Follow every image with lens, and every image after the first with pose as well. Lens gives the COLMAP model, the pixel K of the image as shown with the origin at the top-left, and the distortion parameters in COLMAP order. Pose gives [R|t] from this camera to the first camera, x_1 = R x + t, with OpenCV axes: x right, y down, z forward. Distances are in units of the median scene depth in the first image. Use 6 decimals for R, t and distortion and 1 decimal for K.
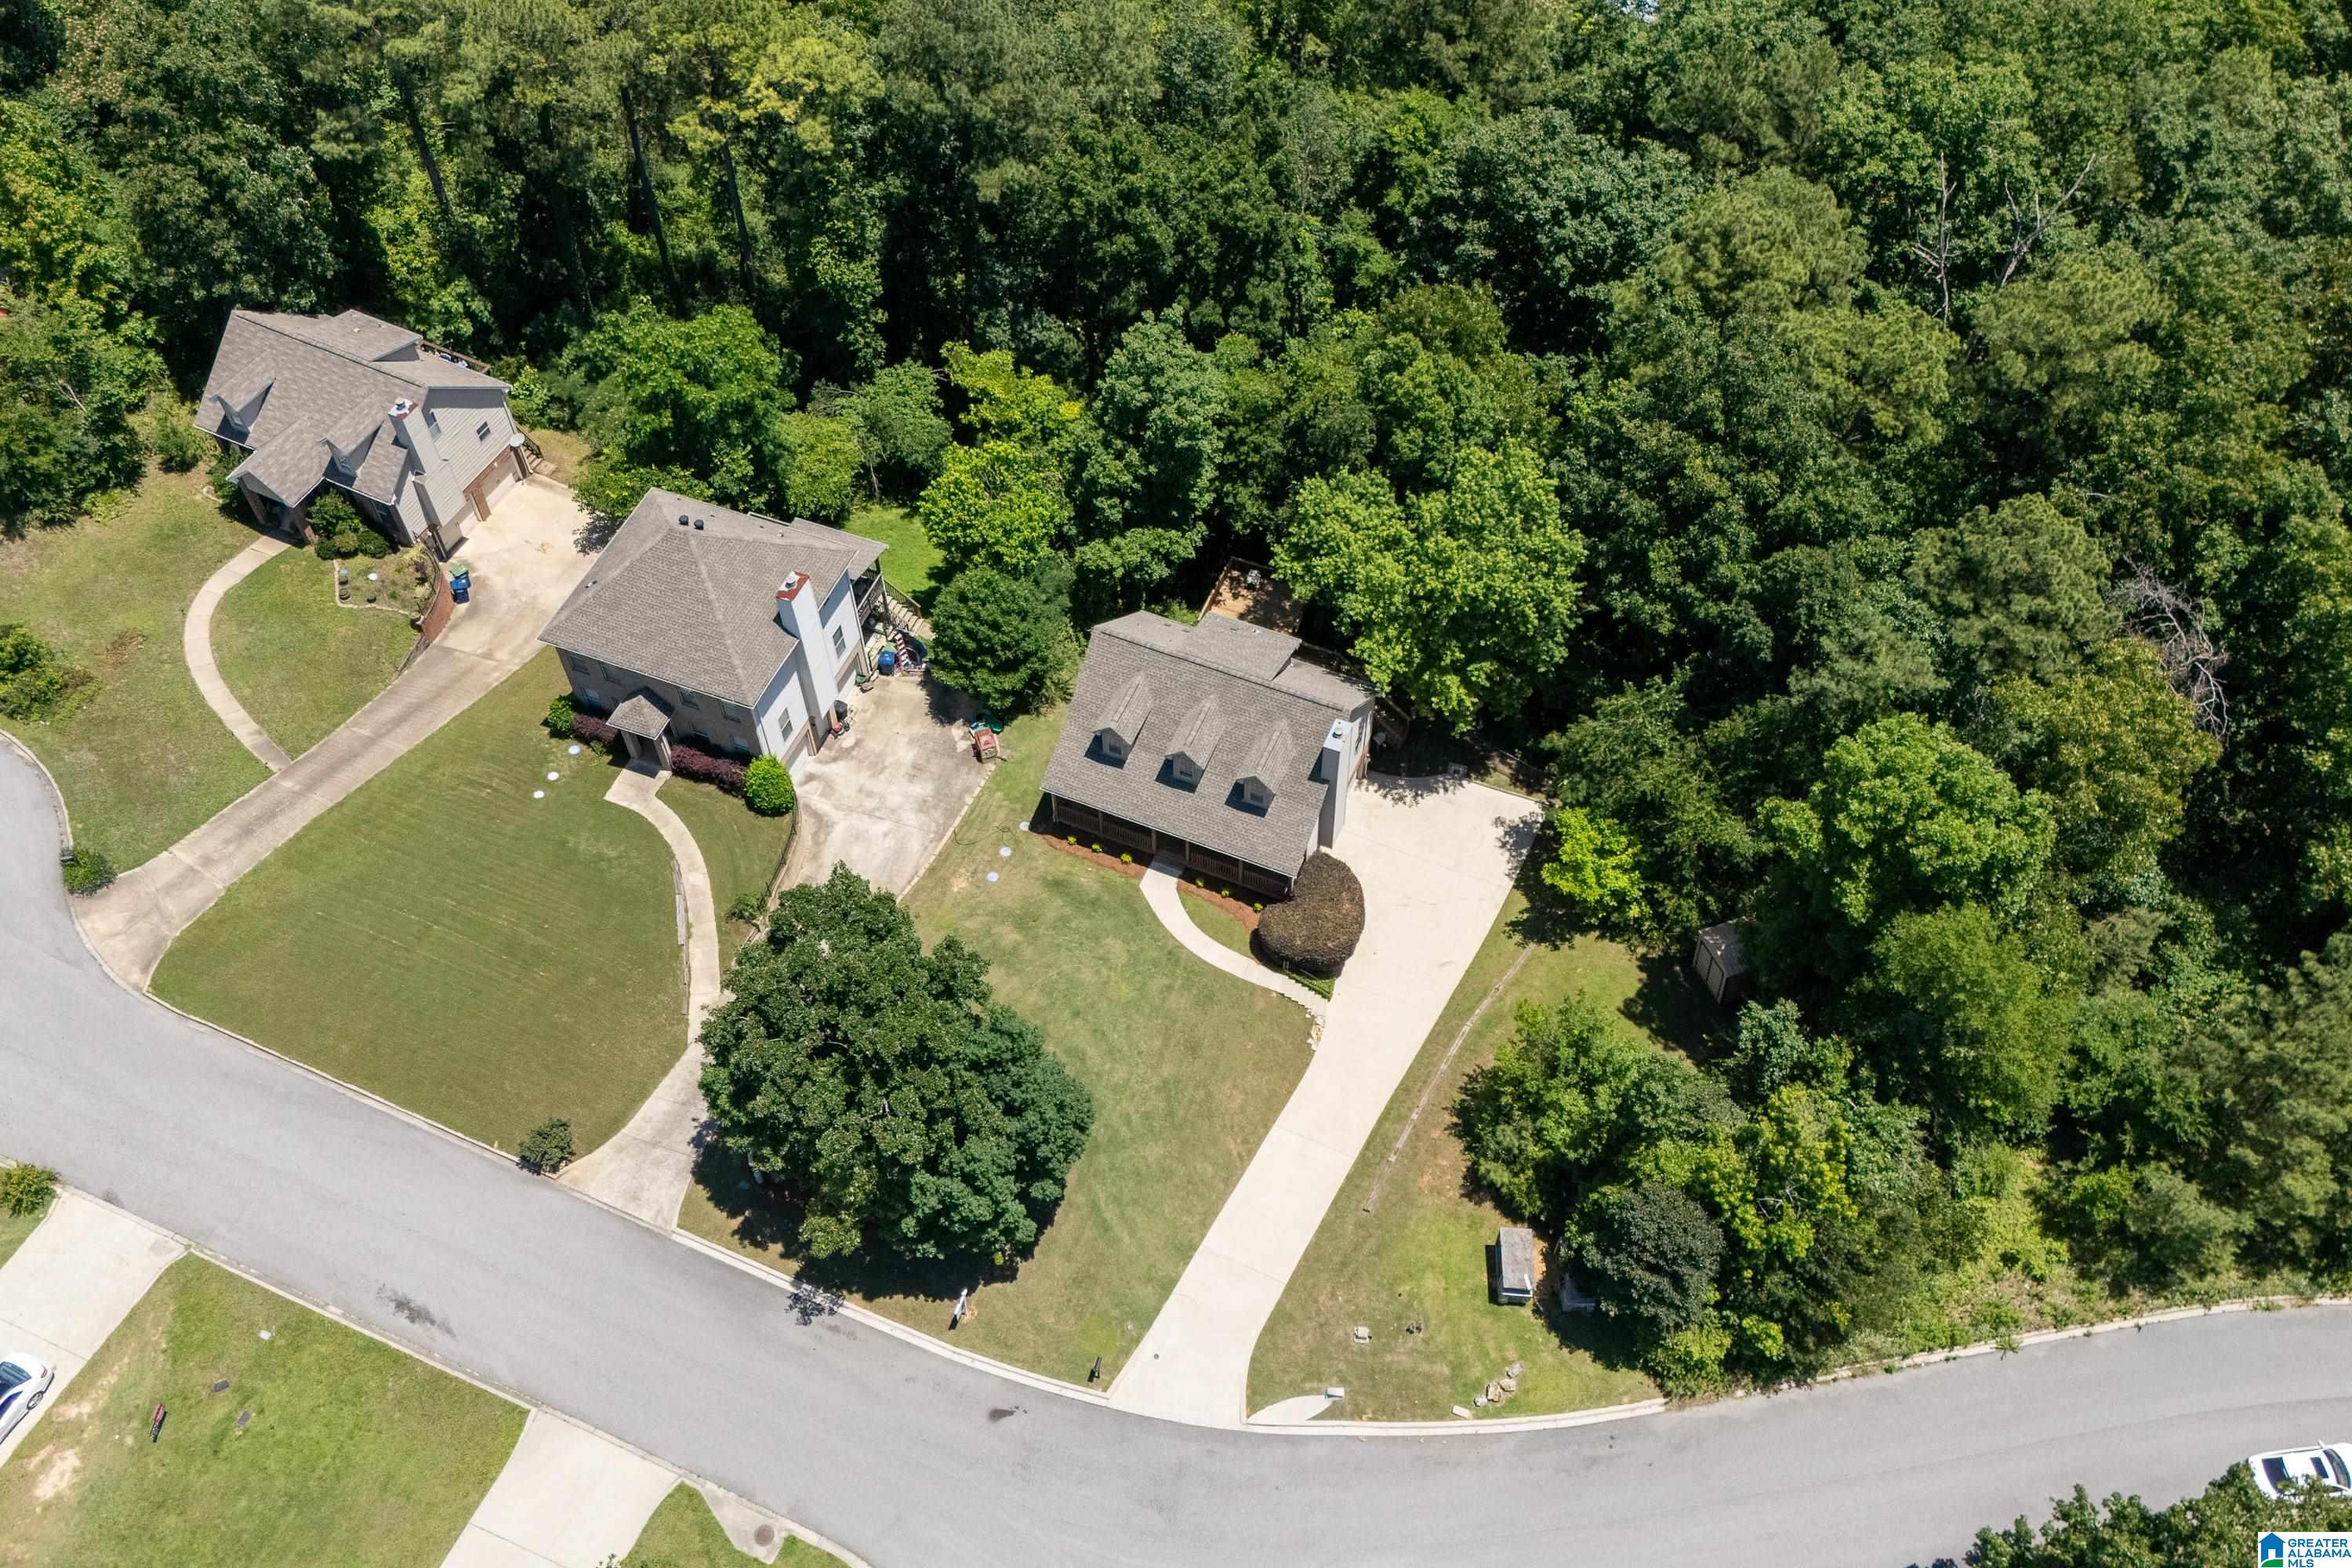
lens RADIAL K [[2053.8, 0, 1176.0], [0, 2053.8, 784.0], [0, 0, 1]] dist [0.085252, -0.082600]
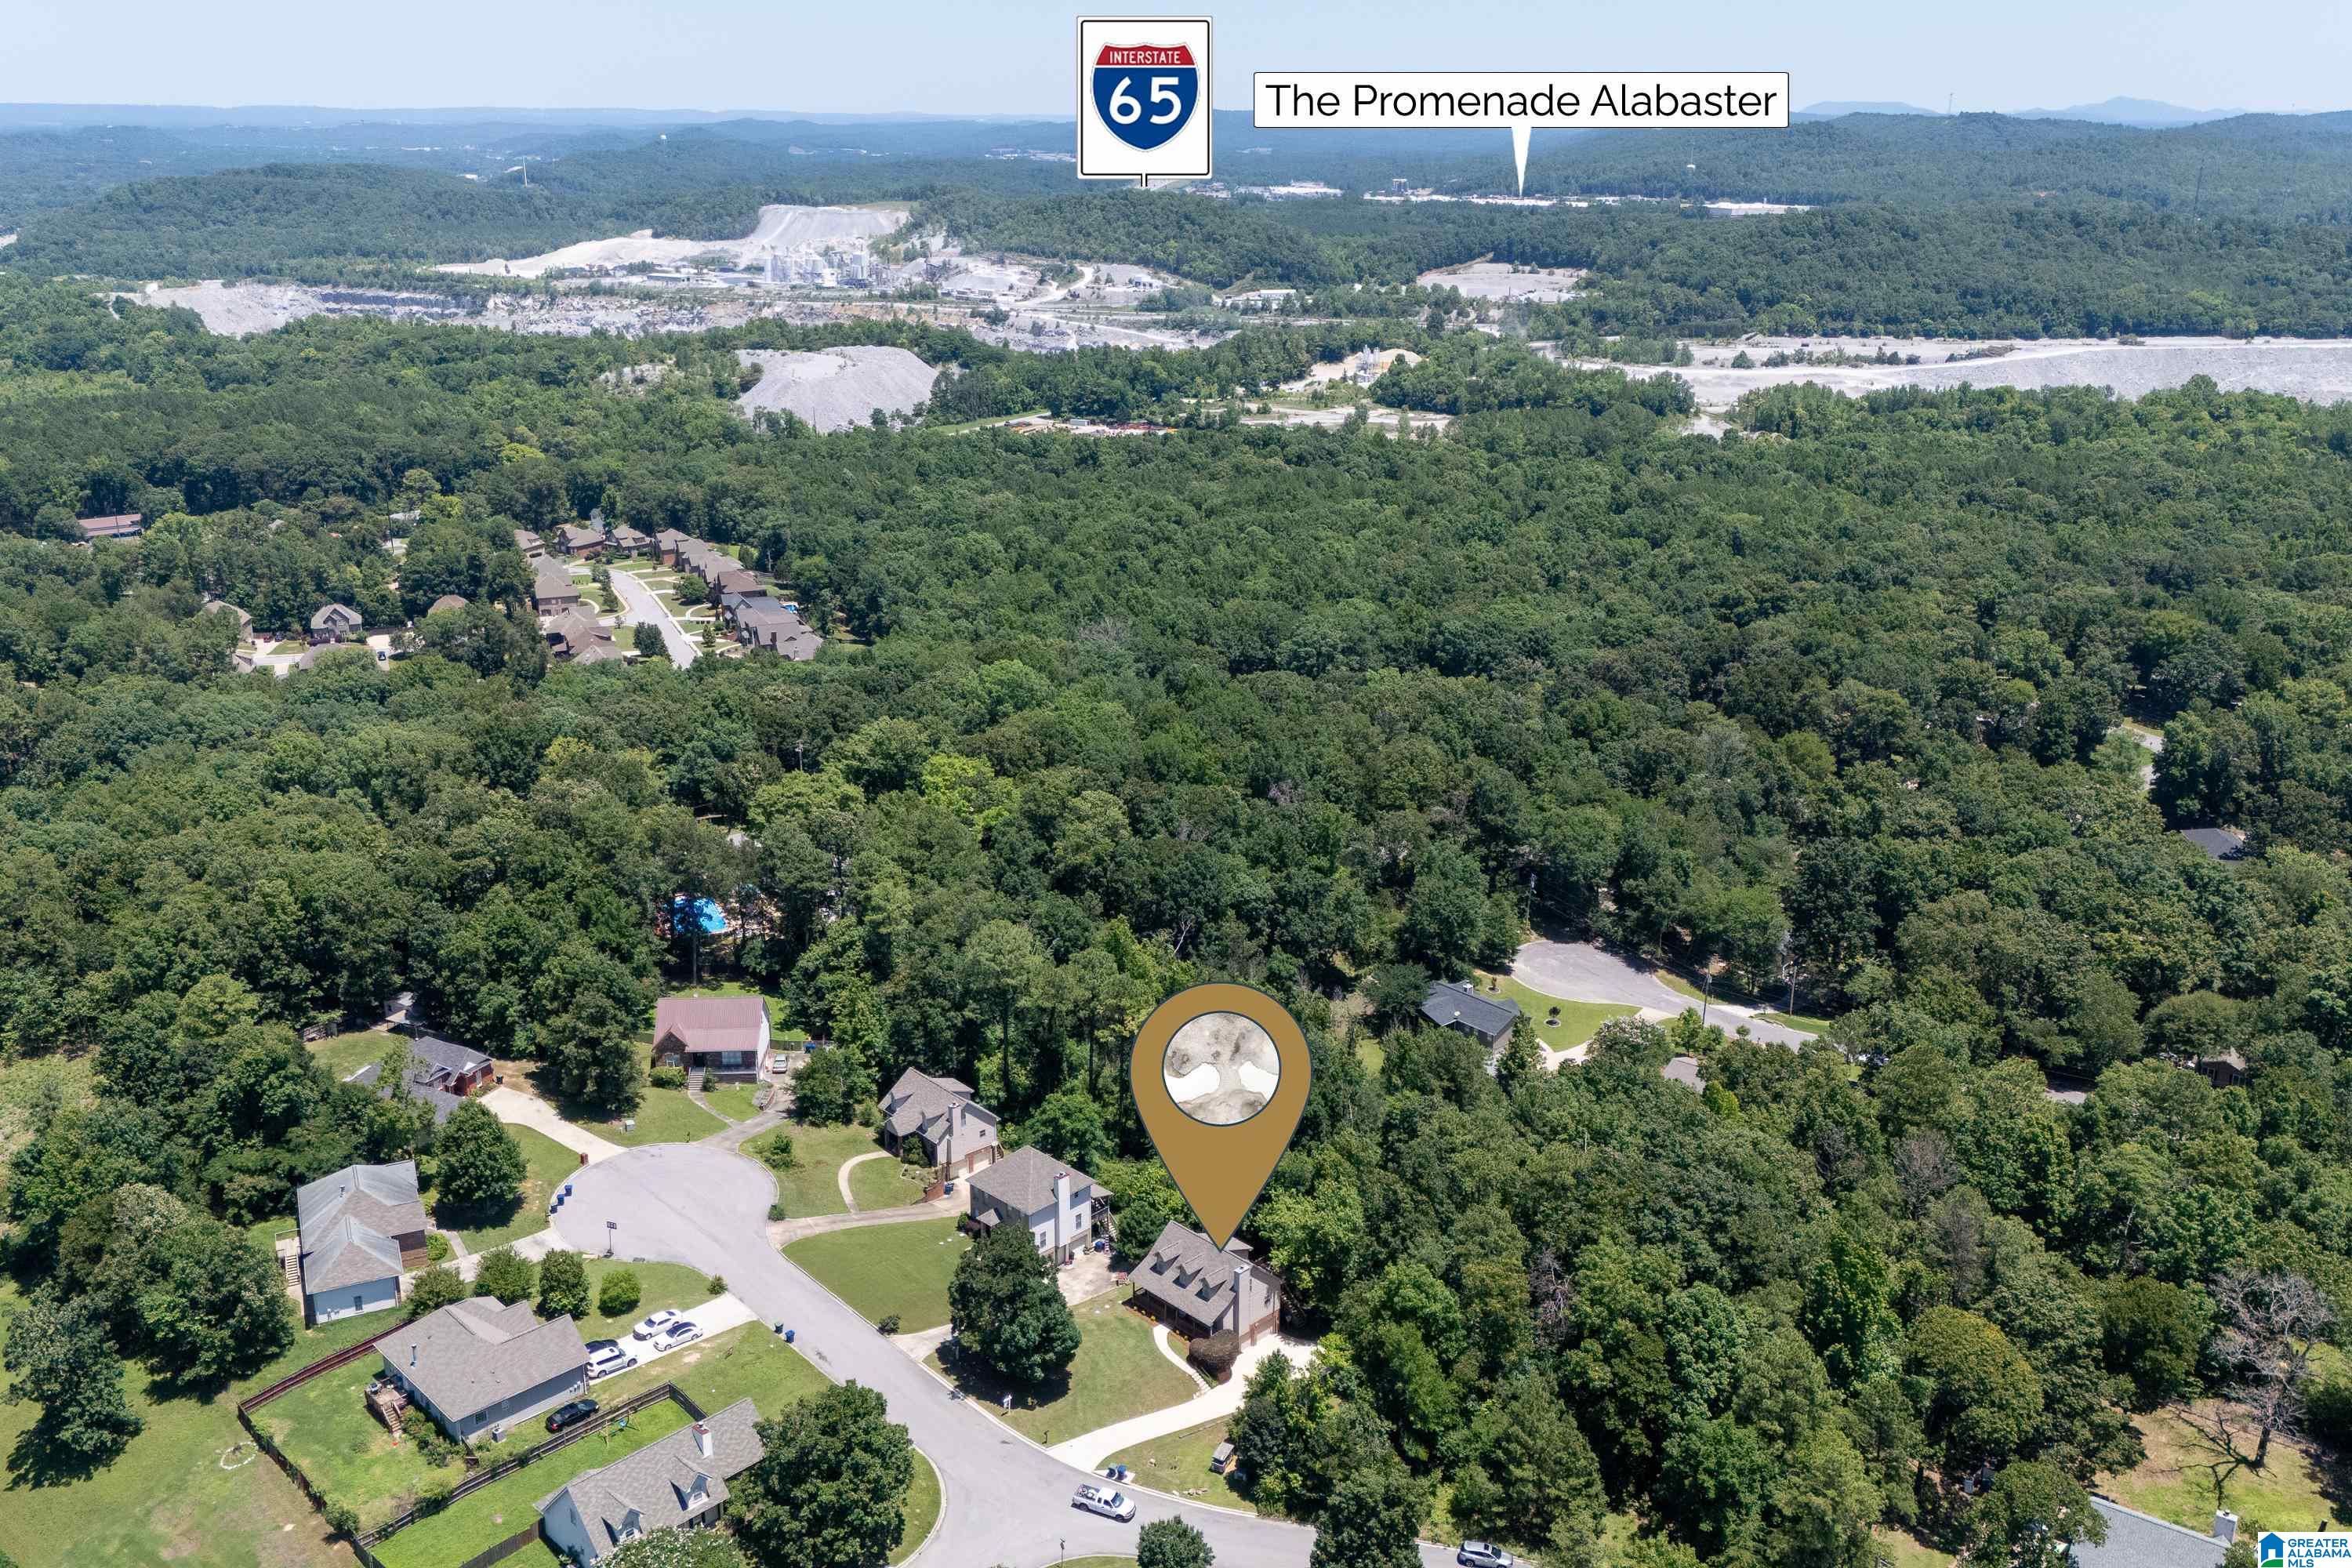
lens RADIAL K [[2053.8, 0, 1176.0], [0, 2053.8, 784.0], [0, 0, 1]] dist [0.085252, -0.082600]
pose [[0.924586, 0.135060, -0.356229, 0.759385], [-0.315437, 0.795733, -0.517019, 0.765169], [0.213635, 0.590397, 0.778326, -1.179939]]
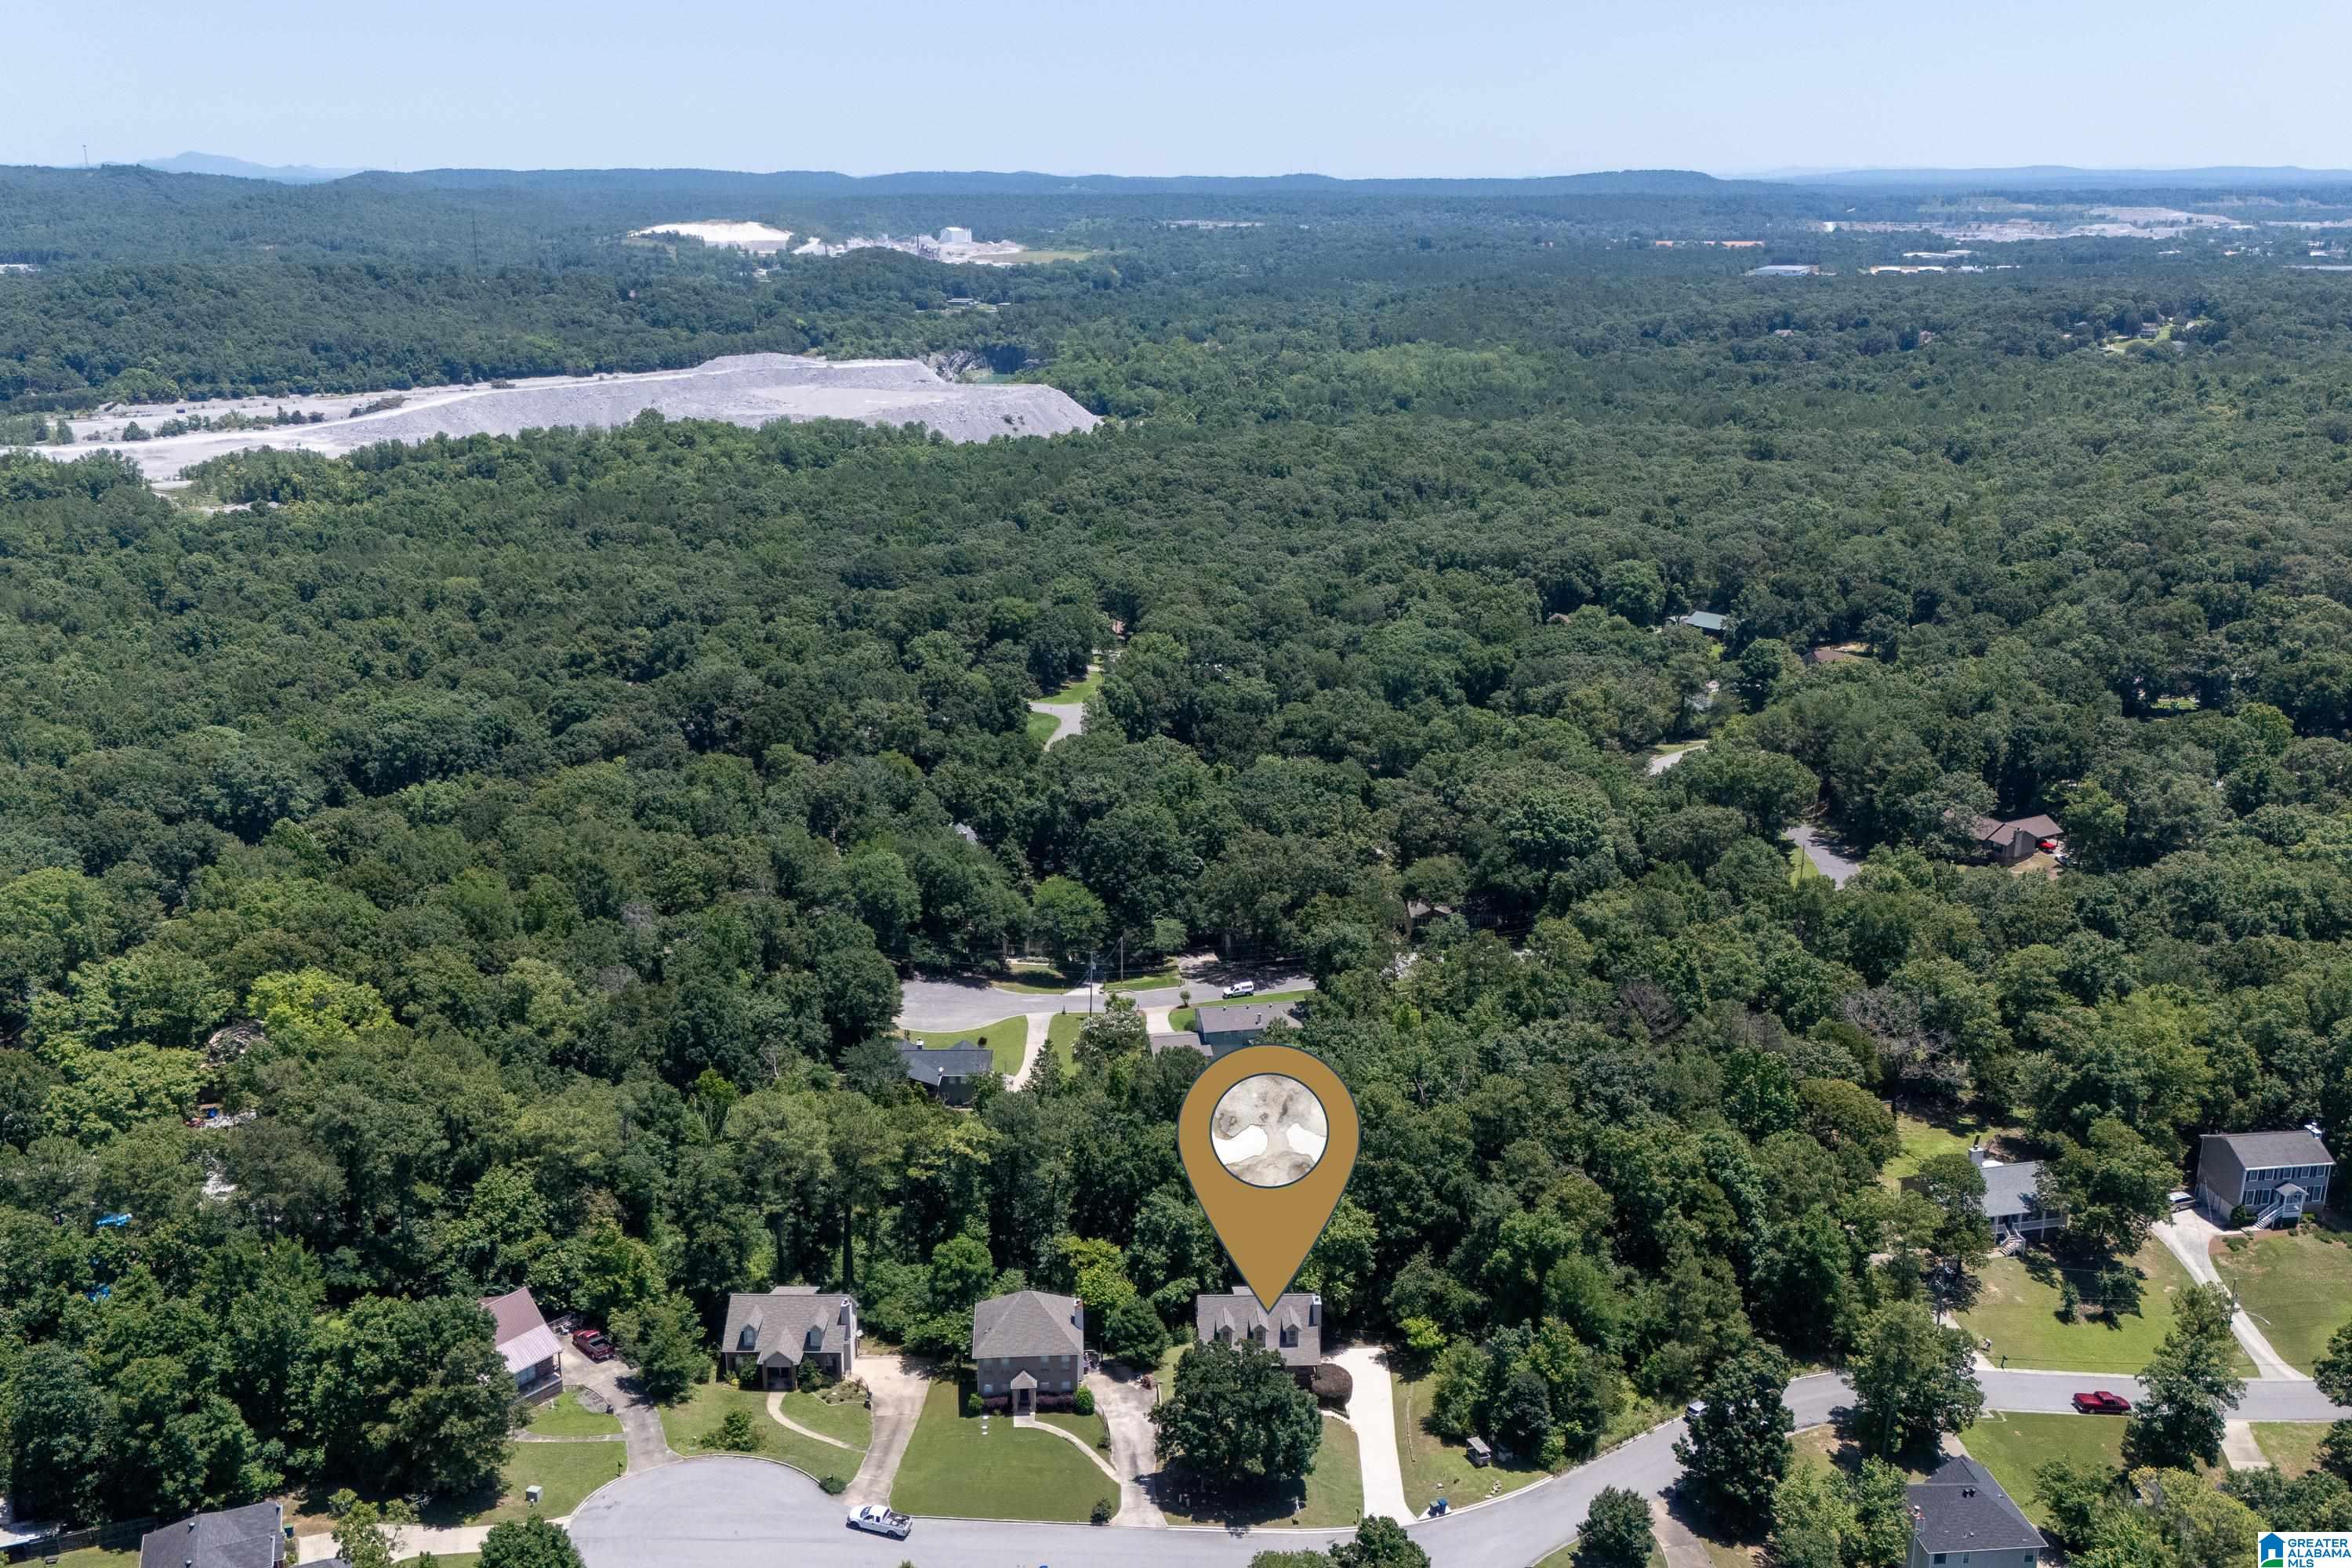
lens RADIAL K [[2053.8, 0, 1176.0], [0, 2053.8, 784.0], [0, 0, 1]] dist [0.085252, -0.082600]
pose [[0.901742, -0.108629, 0.418403, -0.984869], [0.338165, 0.780194, -0.526252, 0.698909], [-0.269269, 0.616033, 0.740269, -1.092831]]
